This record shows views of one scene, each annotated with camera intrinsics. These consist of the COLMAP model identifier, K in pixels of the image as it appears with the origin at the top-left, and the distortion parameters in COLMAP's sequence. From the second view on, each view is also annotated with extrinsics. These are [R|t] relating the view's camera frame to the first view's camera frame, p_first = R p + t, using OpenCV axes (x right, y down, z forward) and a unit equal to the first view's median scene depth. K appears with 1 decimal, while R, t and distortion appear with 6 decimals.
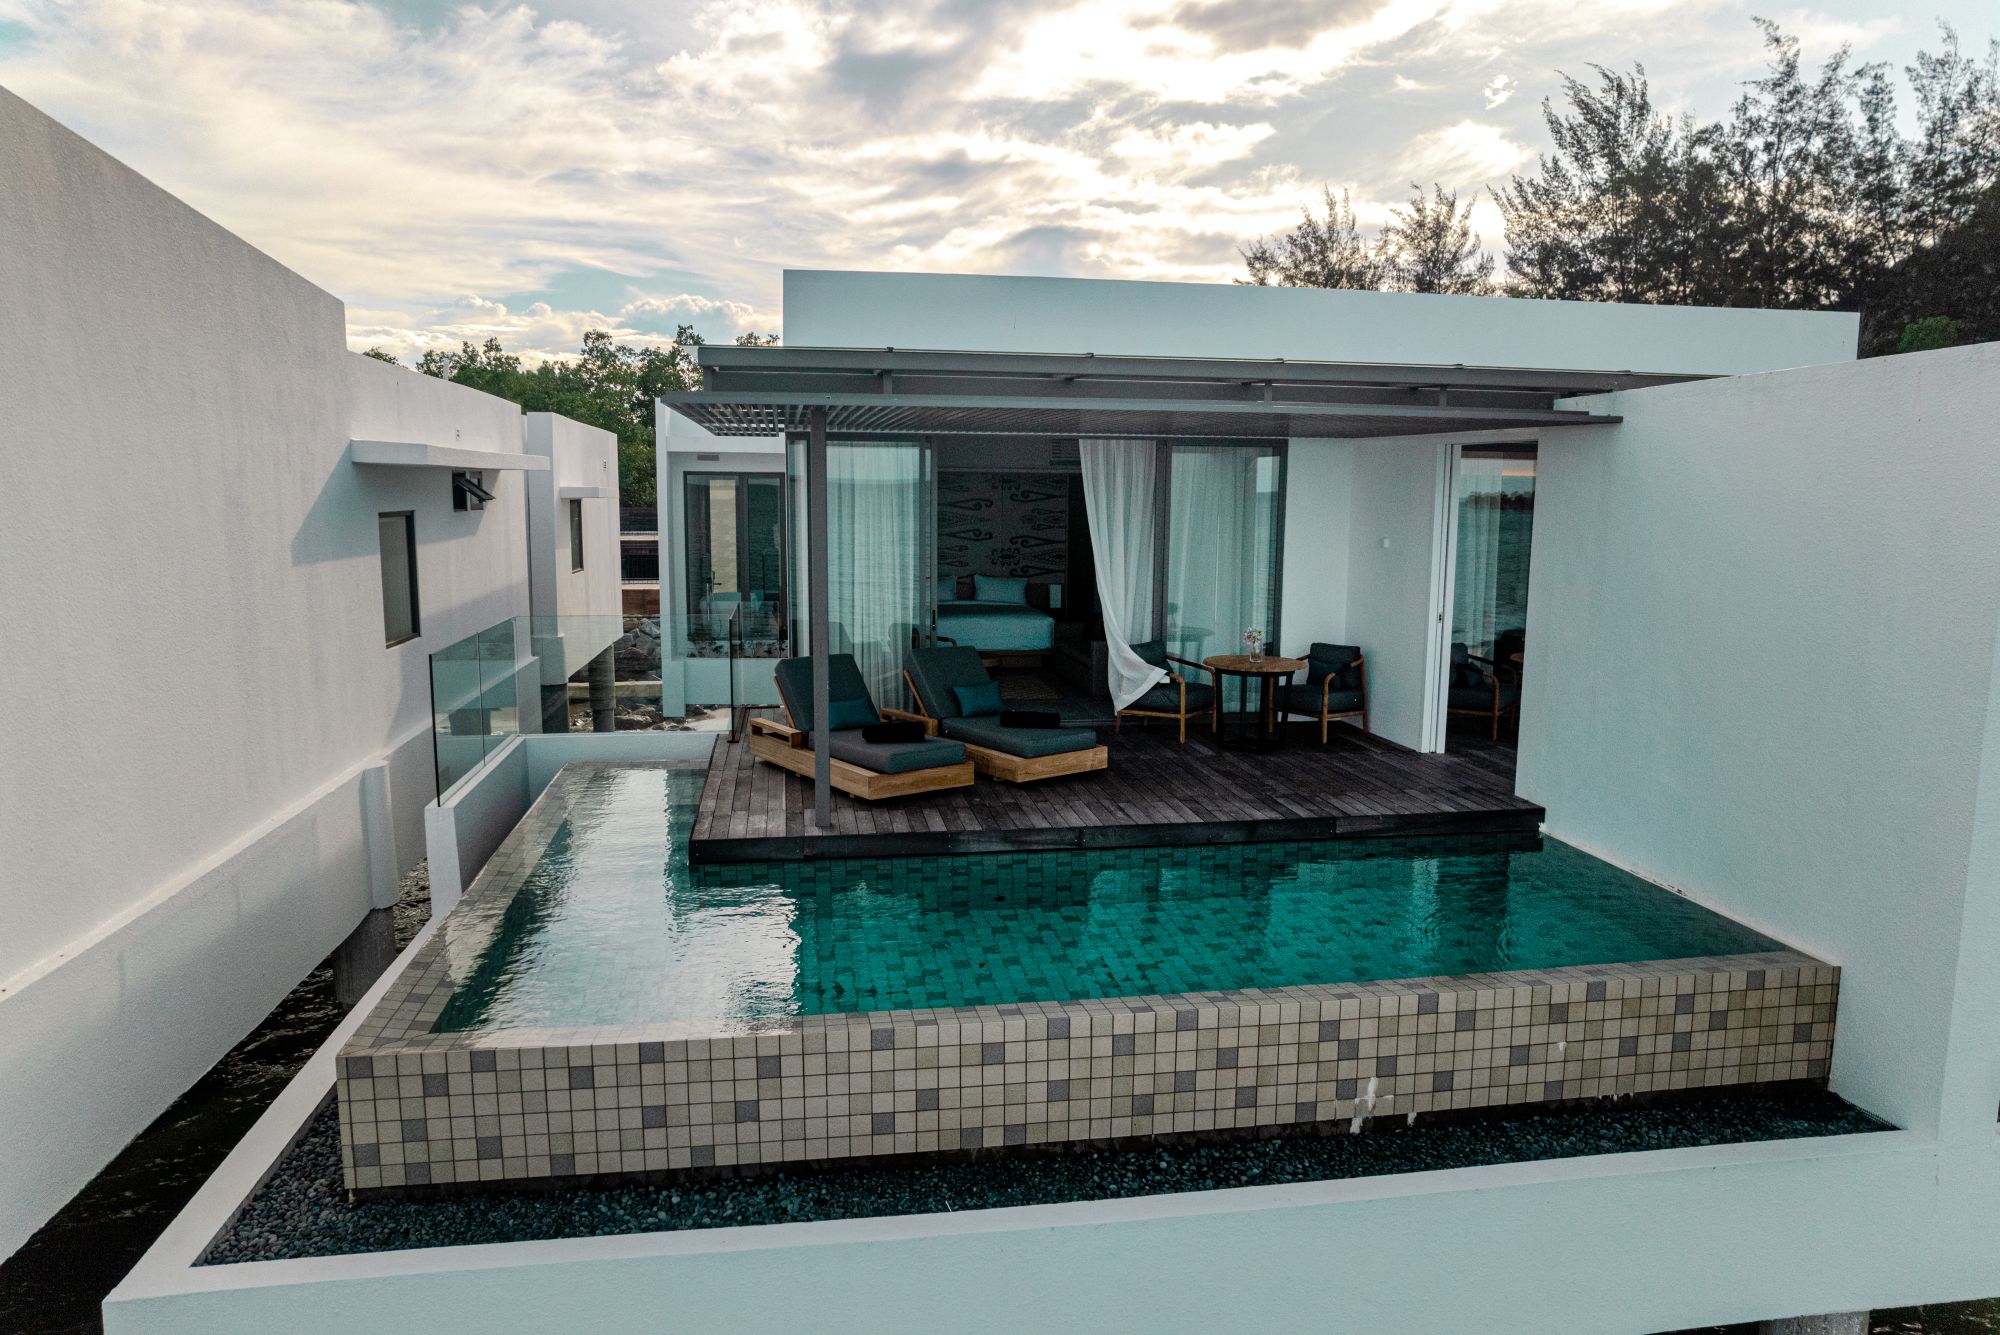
lens RADIAL K [[1272.4, 0, 963.5], [0, 1272.4, 651.9], [0, 0, 1]] dist [-0.051285, 0.034664]
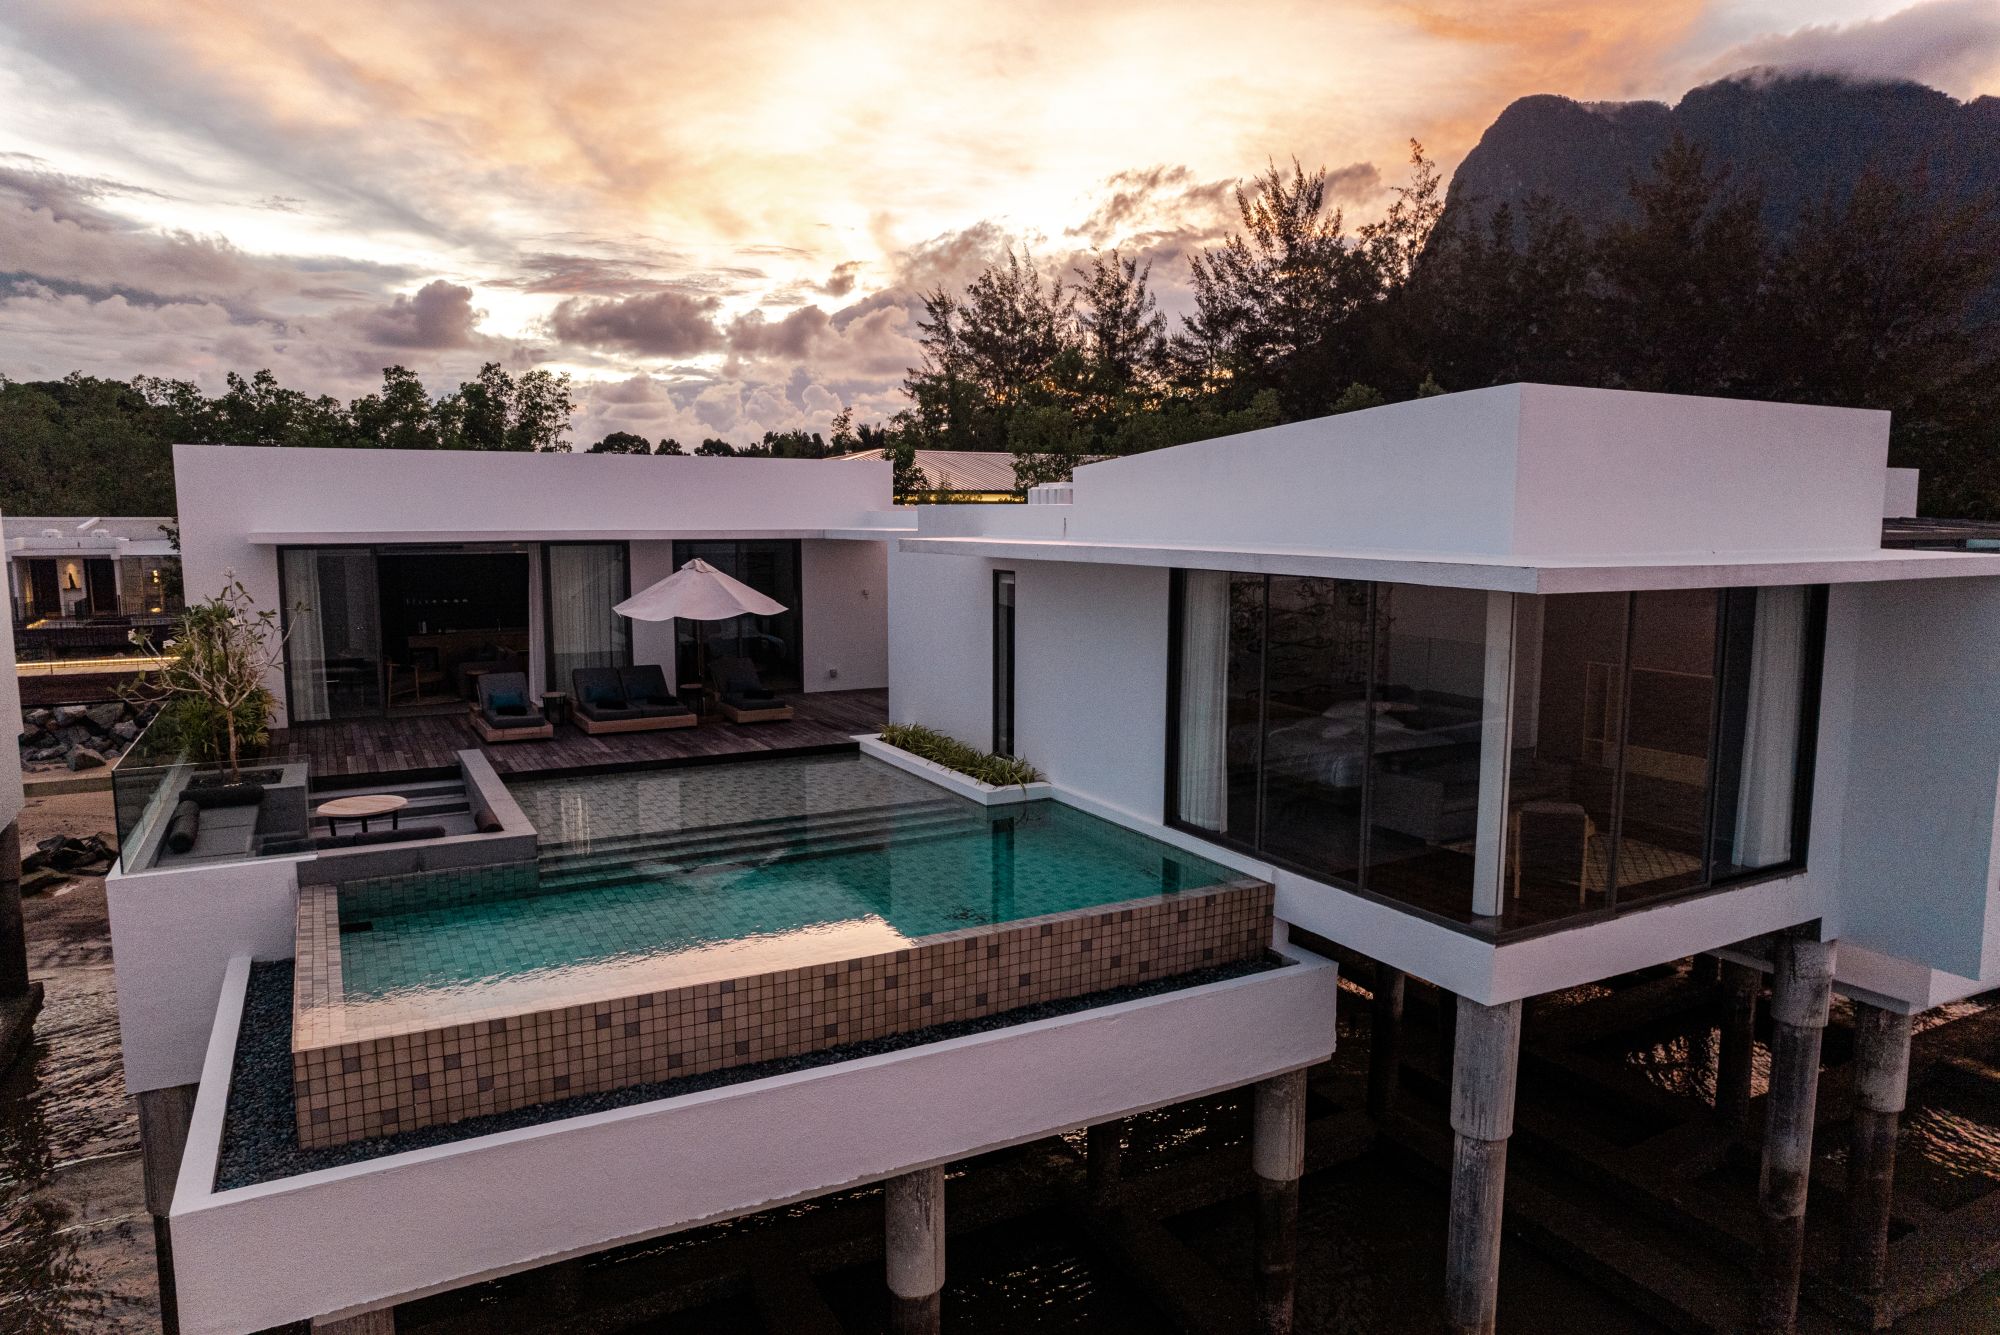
lens RADIAL K [[1272.4, 0, 1001.4], [0, 1272.4, 672.7], [0, 0, 1]] dist [-0.051285, 0.034664]
pose [[0.936316, -0.053162, 0.347112, -0.177787], [0.055489, 0.998454, 0.003240, -0.002892], [-0.346748, 0.016227, 0.937818, -0.024853]]
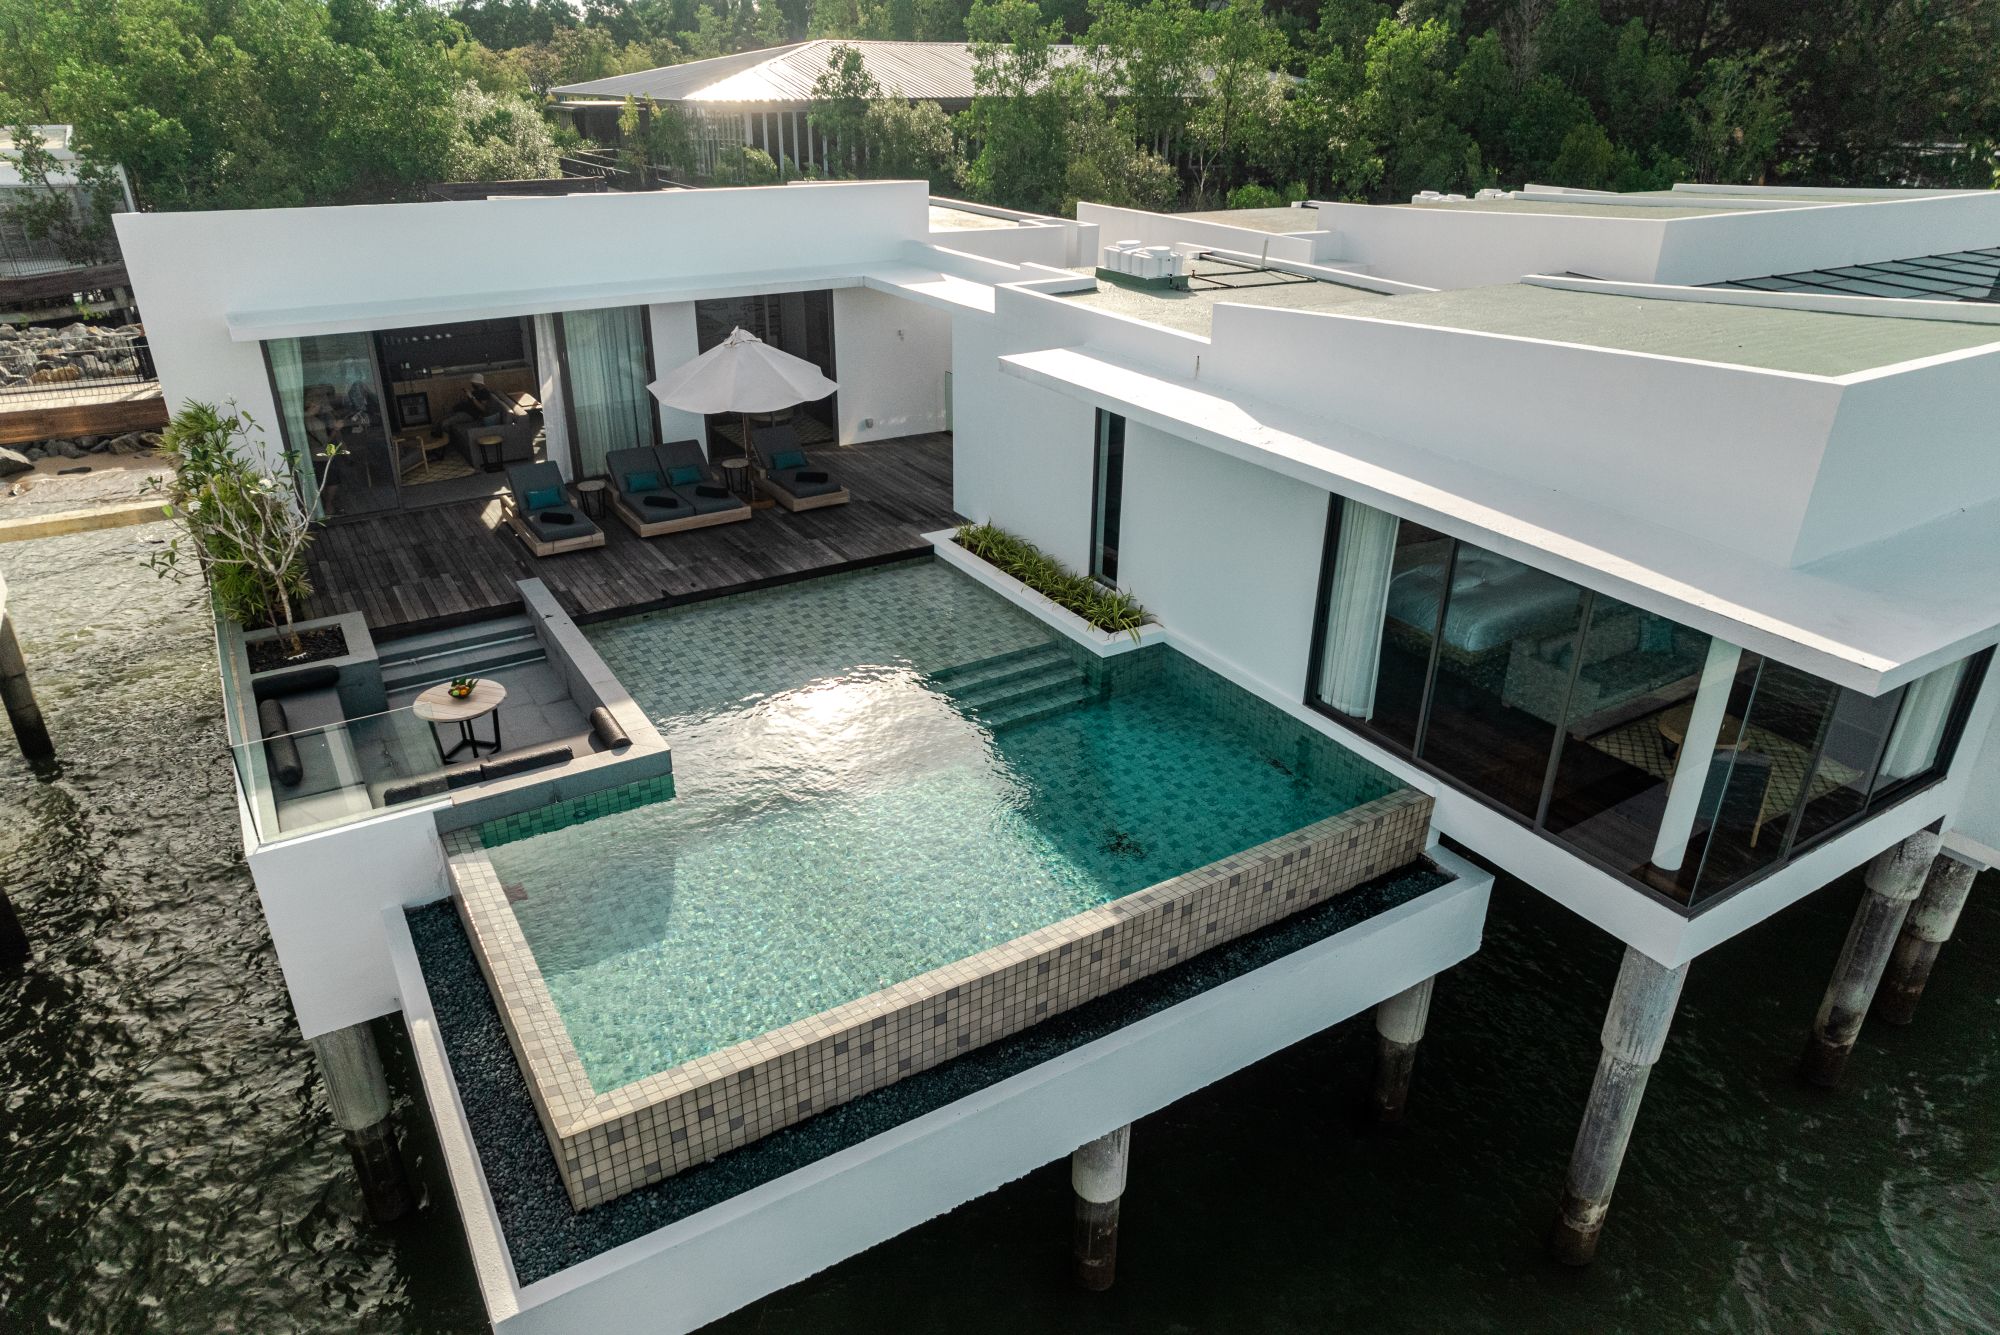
lens RADIAL K [[1272.4, 0, 997.5], [0, 1272.4, 672.9], [0, 0, 1]] dist [-0.051285, 0.034664]
pose [[0.913702, -0.177102, 0.365764, -0.196303], [0.051206, 0.943044, 0.328705, -0.041387], [-0.403146, -0.281609, 0.870730, -0.000158]]
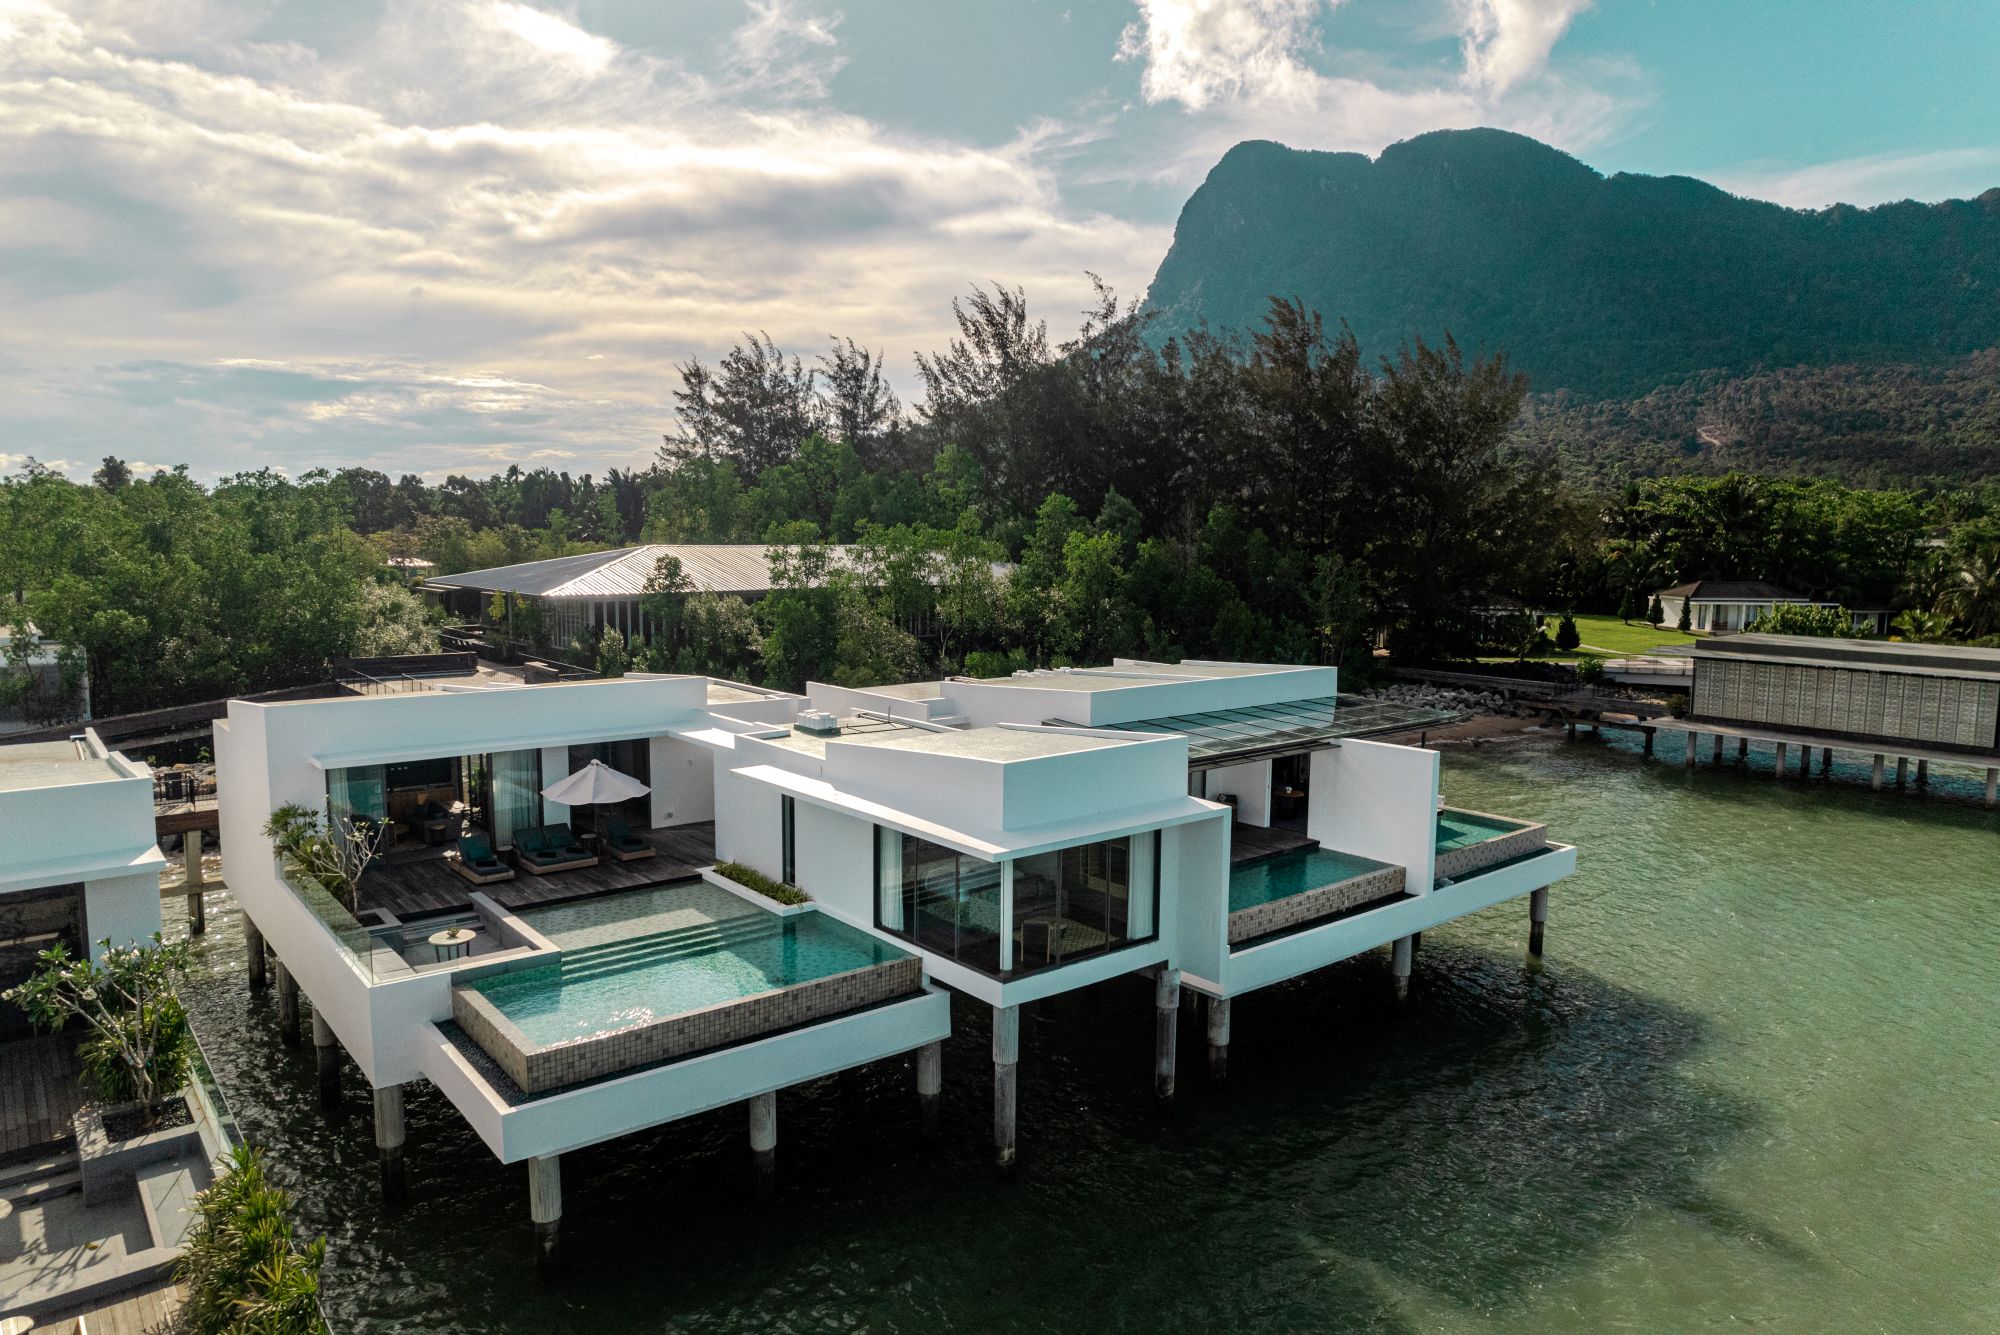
lens RADIAL K [[1272.4, 0, 1002.5], [0, 1272.4, 680.6], [0, 0, 1]] dist [-0.051285, 0.034664]
pose [[0.848097, -0.063961, 0.525967, -0.247030], [0.066300, 0.997696, 0.014420, -0.050285], [-0.525677, 0.022642, 0.850383, -0.186291]]
